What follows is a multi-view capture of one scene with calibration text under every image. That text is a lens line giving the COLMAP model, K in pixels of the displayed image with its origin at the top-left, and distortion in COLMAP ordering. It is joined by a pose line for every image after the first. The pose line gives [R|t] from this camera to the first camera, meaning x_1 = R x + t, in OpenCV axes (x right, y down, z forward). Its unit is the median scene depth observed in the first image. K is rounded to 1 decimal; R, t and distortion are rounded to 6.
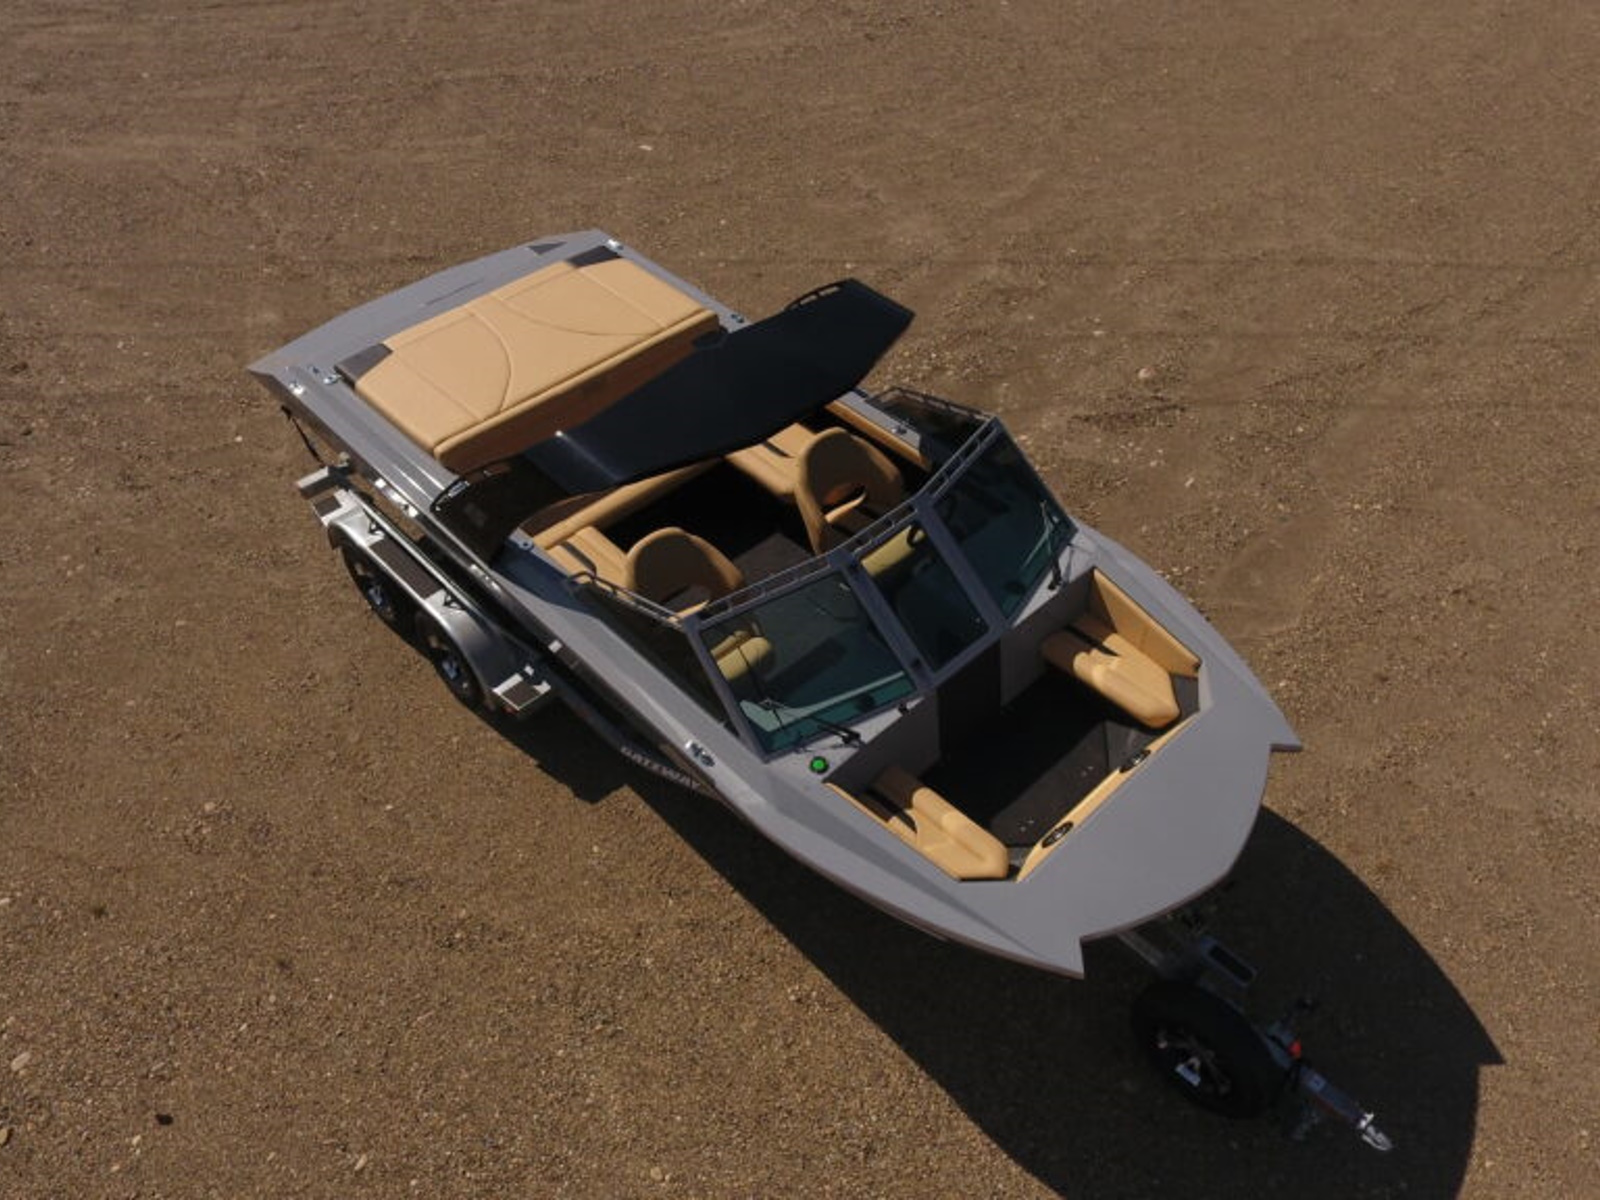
lens RADIAL K [[1242.7, 0, 798.9], [0, 1242.7, 617.4], [0, 0, 1]] dist [0.005109, -0.003992]
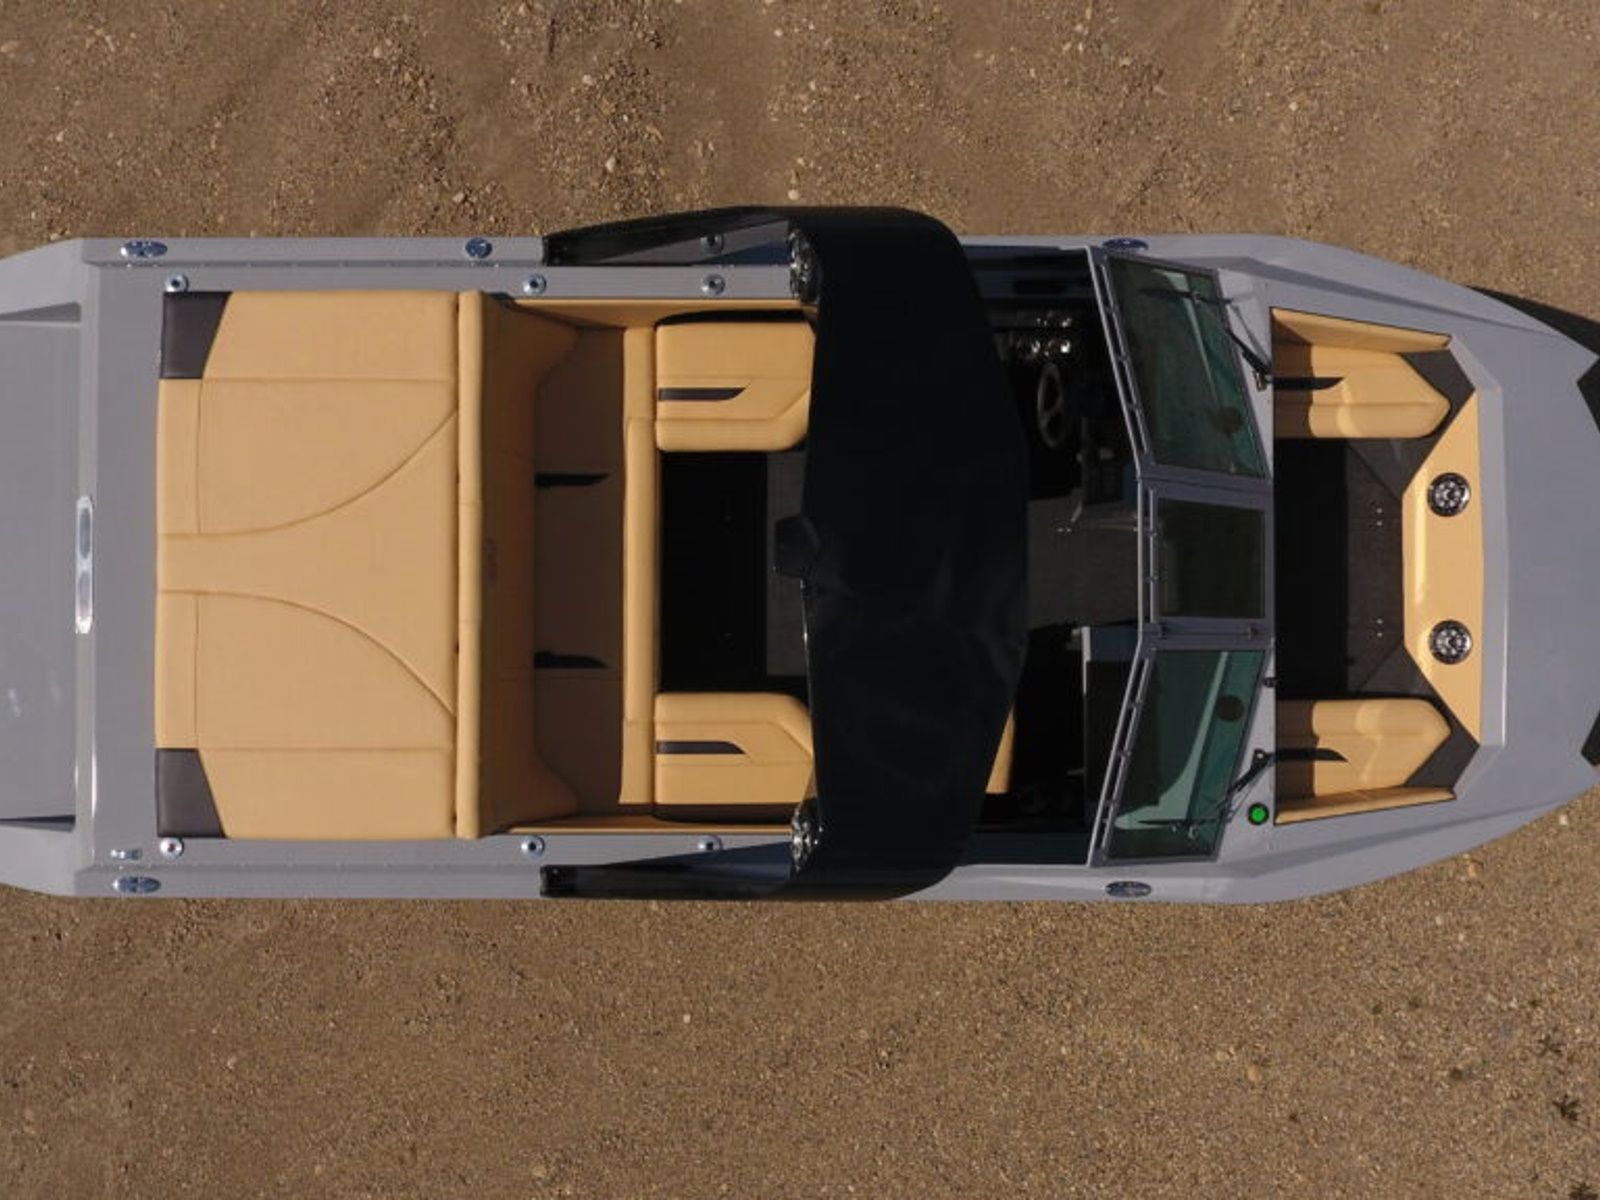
lens RADIAL K [[1242.7, 0, 798.9], [0, 1242.7, 617.4], [0, 0, 1]] dist [0.005109, -0.003992]
pose [[0.692492, -0.721192, 0.018347, -0.103771], [0.521422, 0.517923, 0.678140, -0.600121], [-0.498572, -0.460040, 0.734703, 0.517555]]
